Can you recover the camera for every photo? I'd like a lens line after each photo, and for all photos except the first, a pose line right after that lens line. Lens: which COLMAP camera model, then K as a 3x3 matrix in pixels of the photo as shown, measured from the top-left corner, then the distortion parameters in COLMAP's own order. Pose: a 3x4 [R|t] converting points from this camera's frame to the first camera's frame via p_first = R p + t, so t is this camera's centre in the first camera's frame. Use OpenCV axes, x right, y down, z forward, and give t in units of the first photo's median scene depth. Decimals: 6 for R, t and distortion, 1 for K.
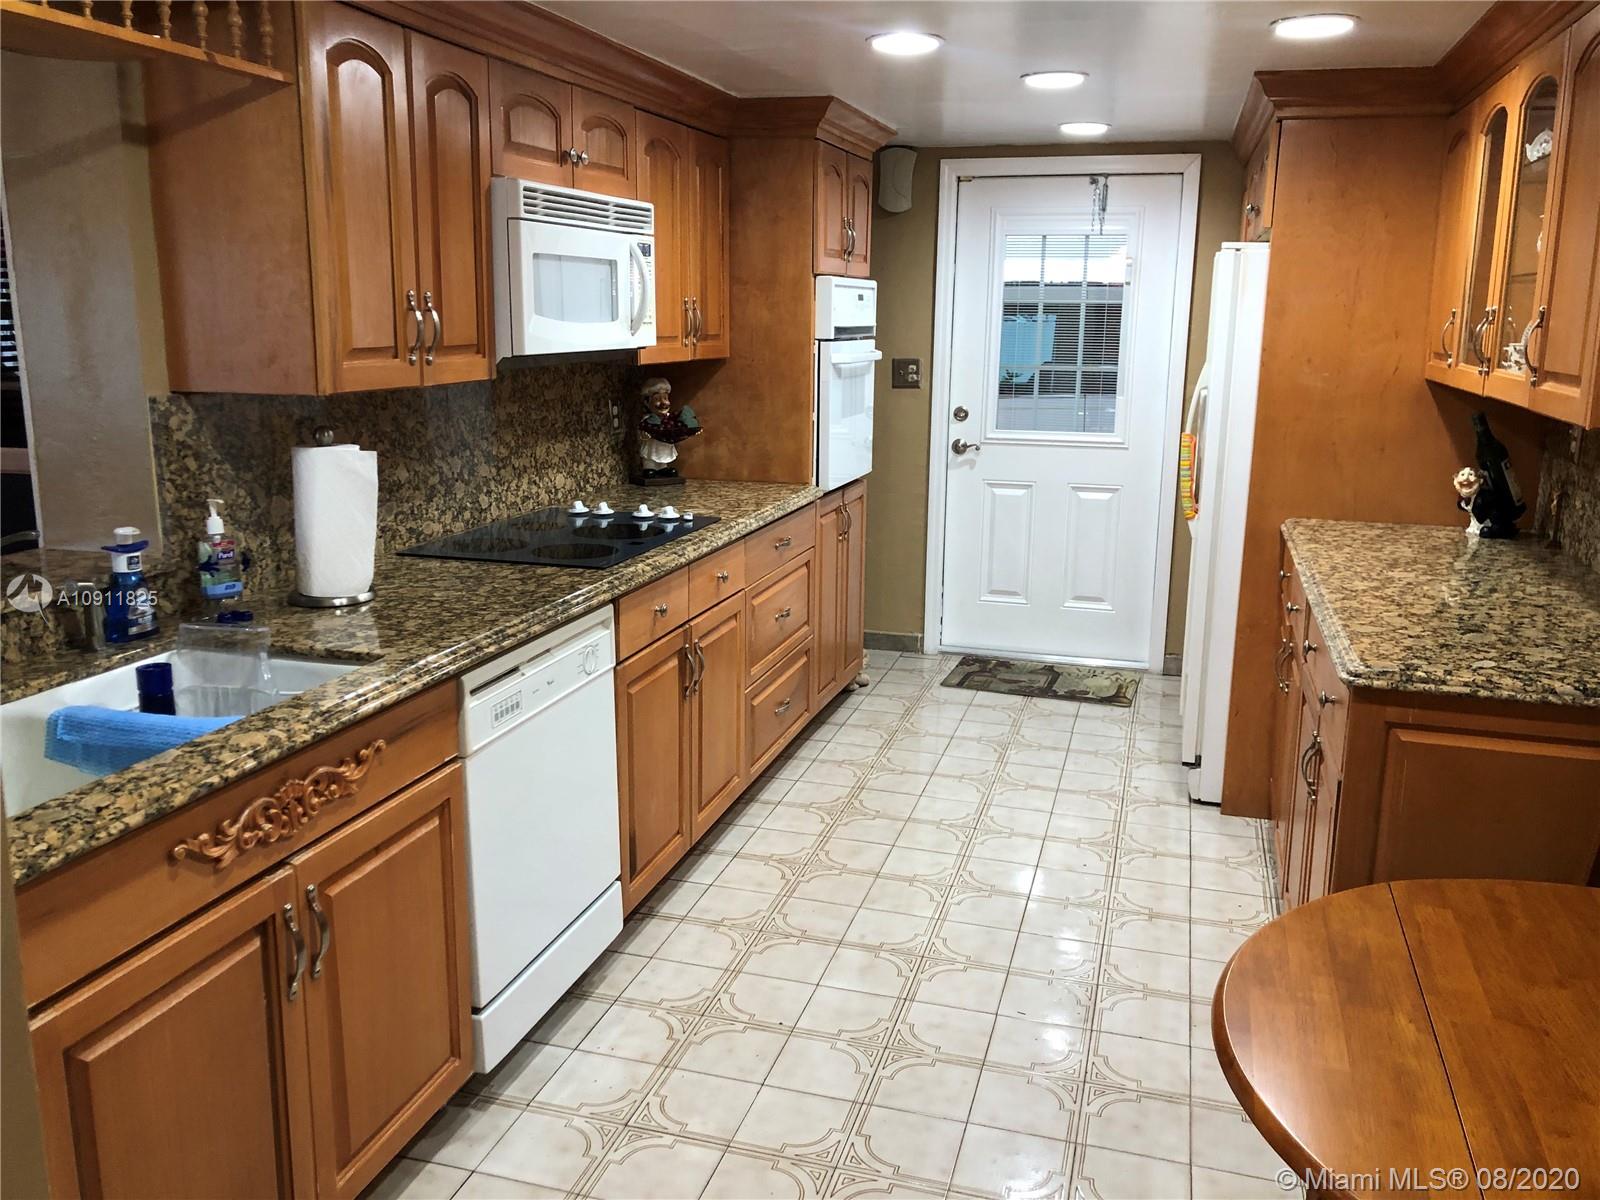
lens RADIAL K [[1322.7, 0, 796.3], [0, 1322.7, 559.9], [0, 0, 1]] dist [0.064177, -0.064306]
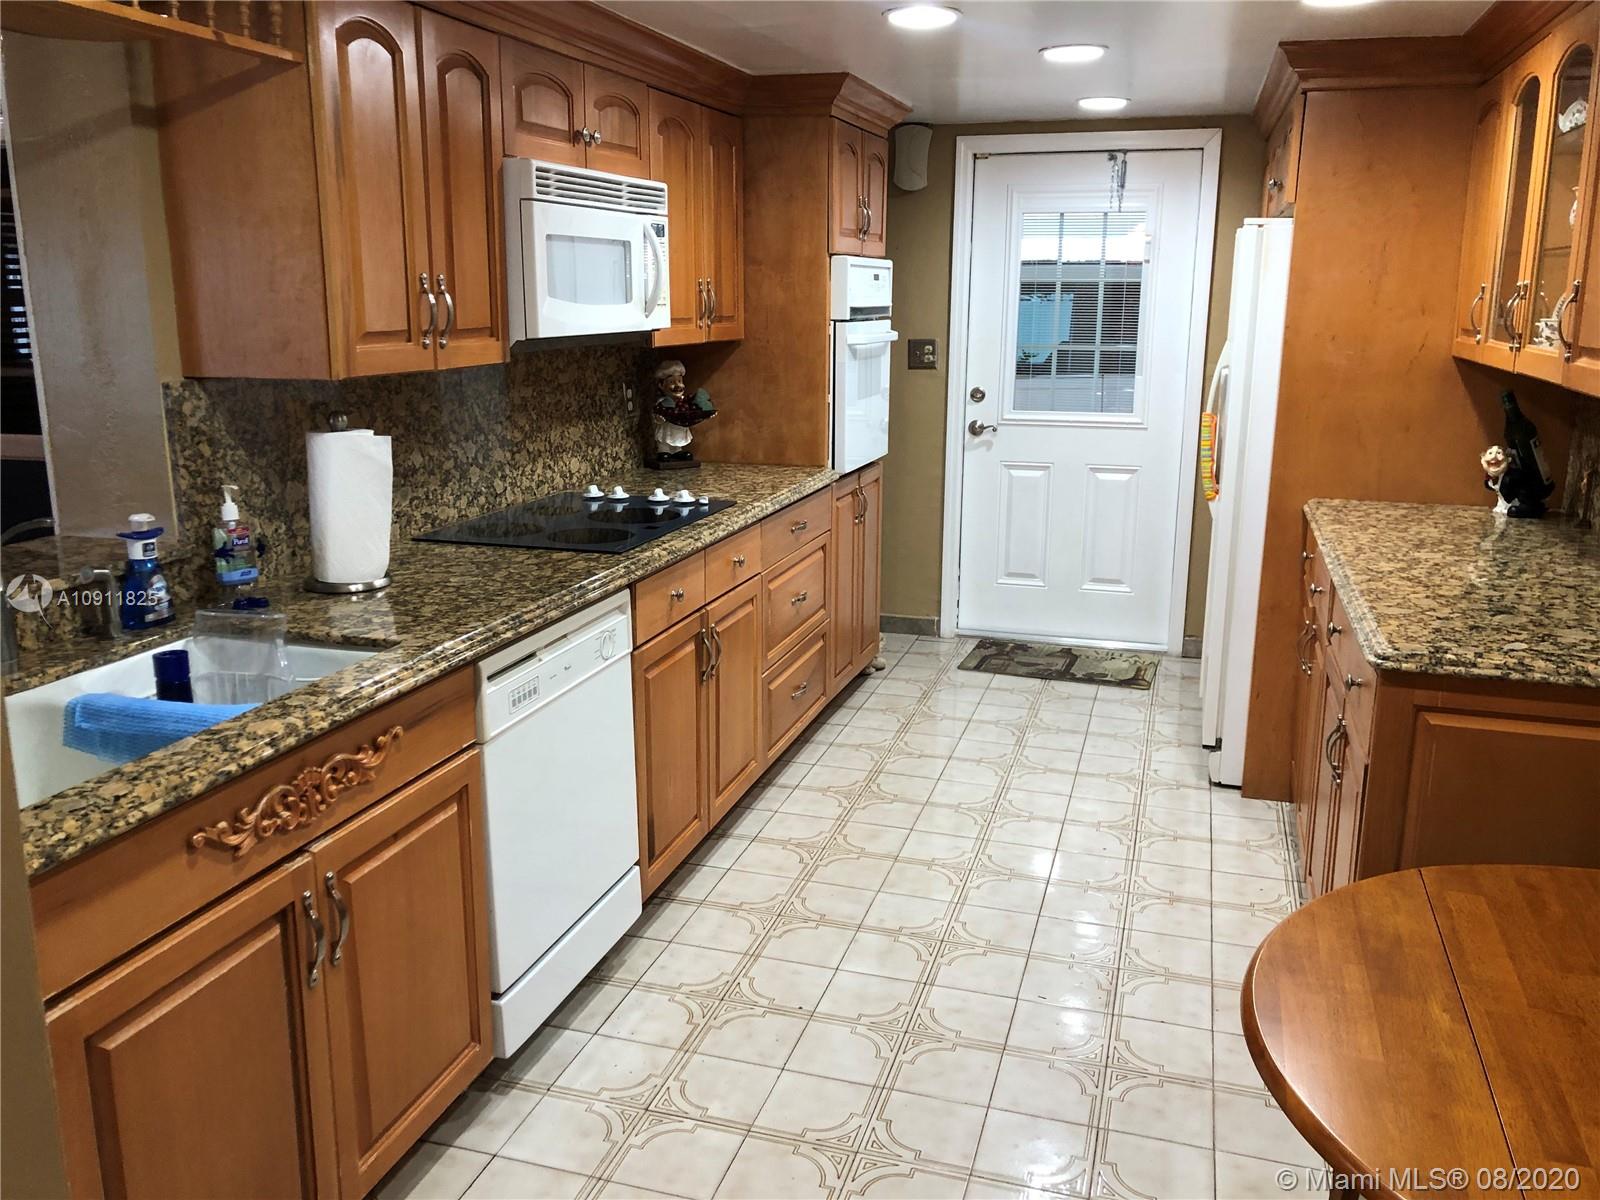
lens RADIAL K [[1322.7, 0, 792.5], [0, 1322.7, 569.3], [0, 0, 1]] dist [0.064177, -0.064306]
pose [[0.999899, -0.004485, -0.013519, -0.002072], [0.004752, 0.999792, 0.019850, -0.000427], [0.013427, -0.019912, 0.999712, 0.007237]]
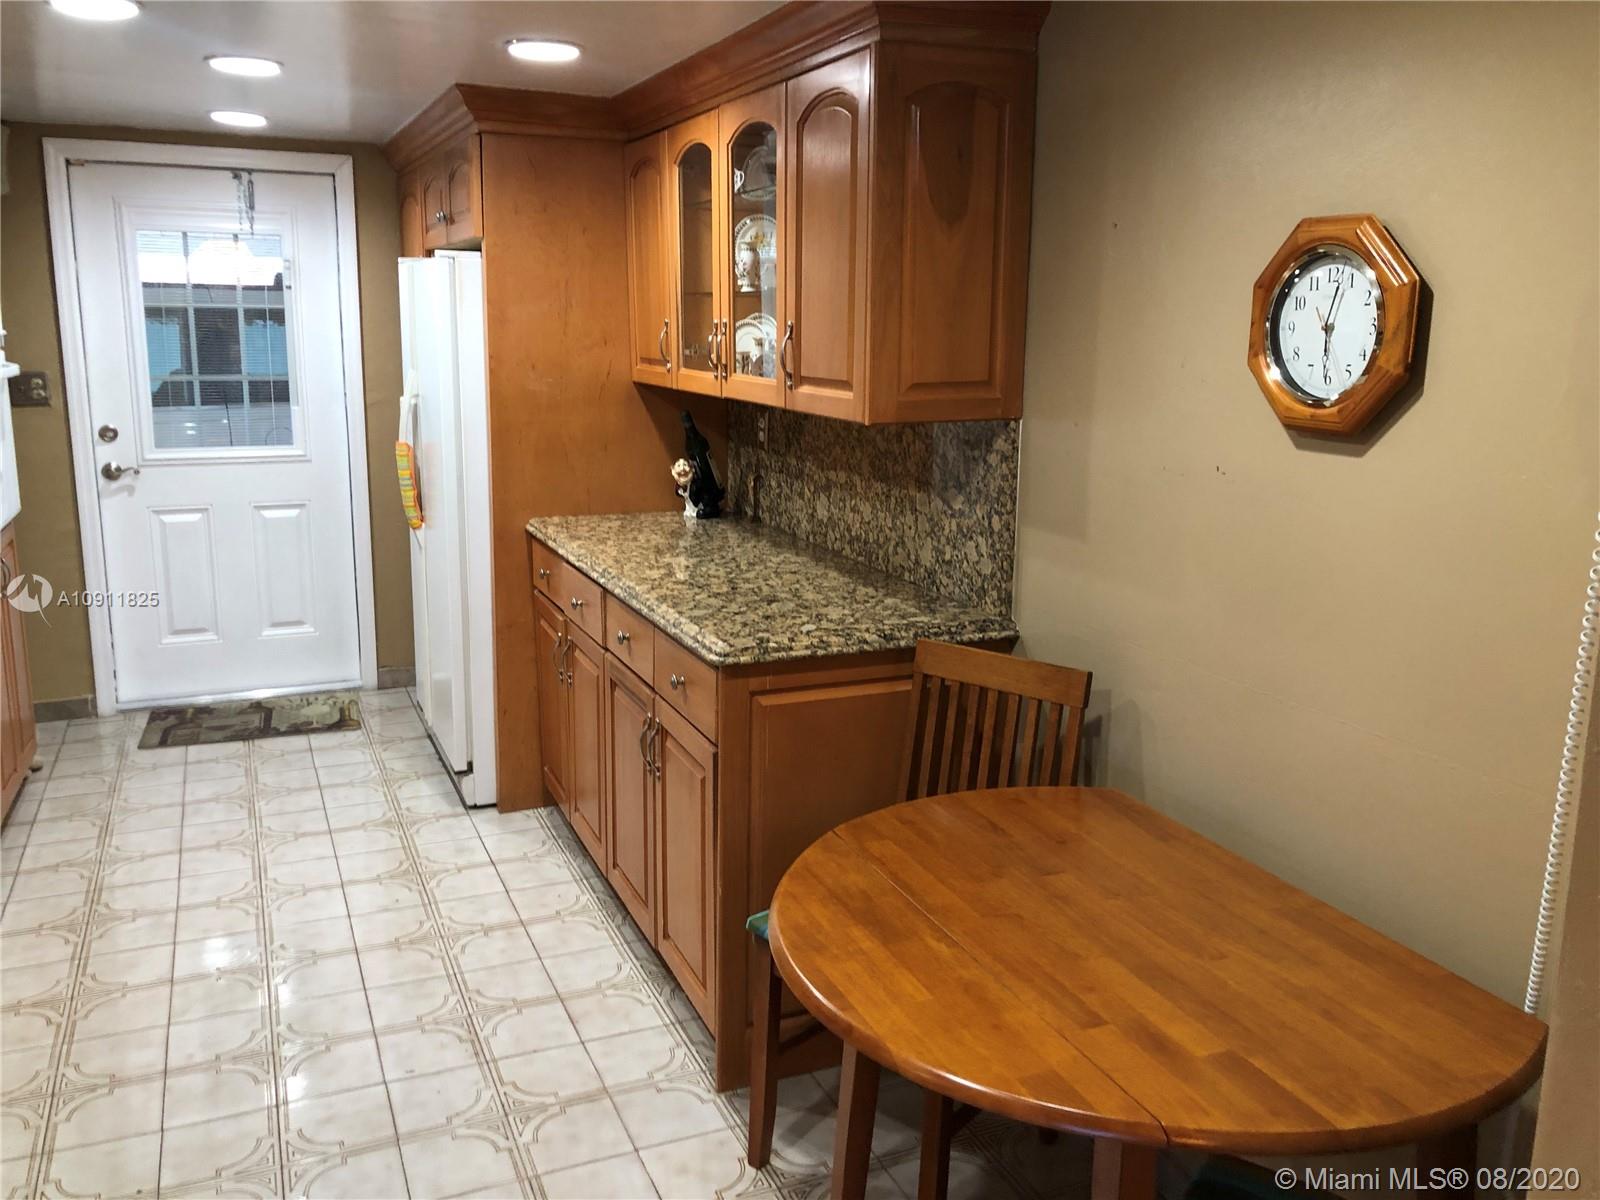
lens RADIAL K [[1322.7, 0, 795.0], [0, 1322.7, 561.7], [0, 0, 1]] dist [0.064177, -0.064306]
pose [[0.773006, -0.120124, 0.622921, -0.135790], [0.119132, 0.991927, 0.043449, -0.020168], [-0.623112, 0.040624, 0.781077, 0.069086]]
